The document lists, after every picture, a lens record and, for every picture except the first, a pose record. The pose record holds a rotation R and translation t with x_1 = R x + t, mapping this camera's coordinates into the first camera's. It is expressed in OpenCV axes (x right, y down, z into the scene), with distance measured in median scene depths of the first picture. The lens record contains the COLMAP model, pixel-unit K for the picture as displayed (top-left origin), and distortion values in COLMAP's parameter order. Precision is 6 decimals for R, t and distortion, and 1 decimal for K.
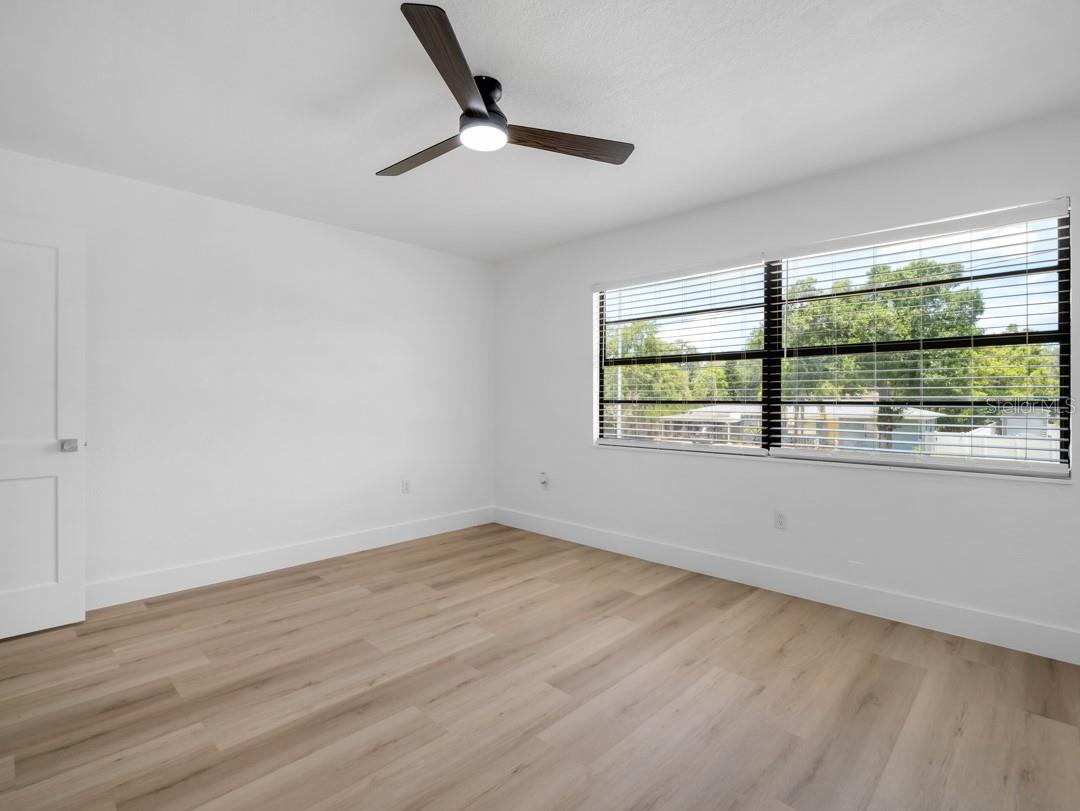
lens RADIAL K [[526.1, 0, 536.9], [0, 526.1, 399.4], [0, 0, 1]] dist [-0.001254, -0.010542]
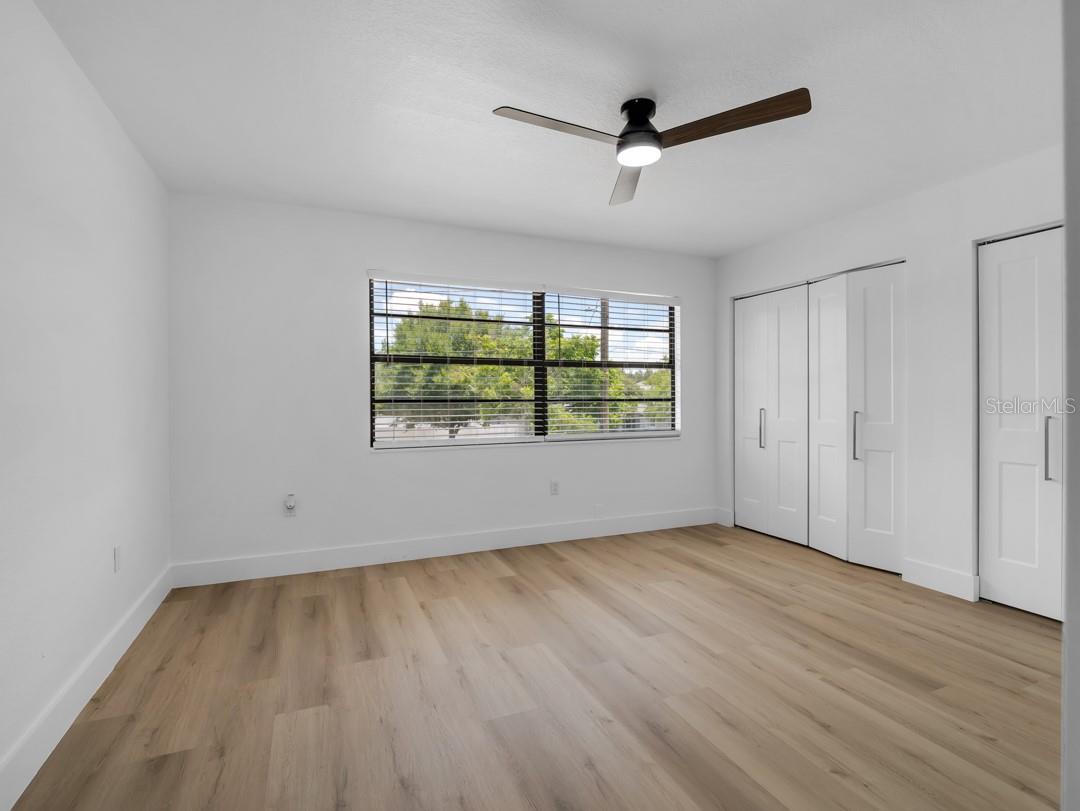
lens RADIAL K [[522.4, 0, 537.9], [0, 522.4, 400.0], [0, 0, 1]] dist [-0.001077, -0.009956]
pose [[0.387441, 0.000163, 0.921894, -0.780212], [0.008796, 0.999954, -0.003873, 0.010292], [-0.921852, 0.009609, 0.387422, 0.521640]]
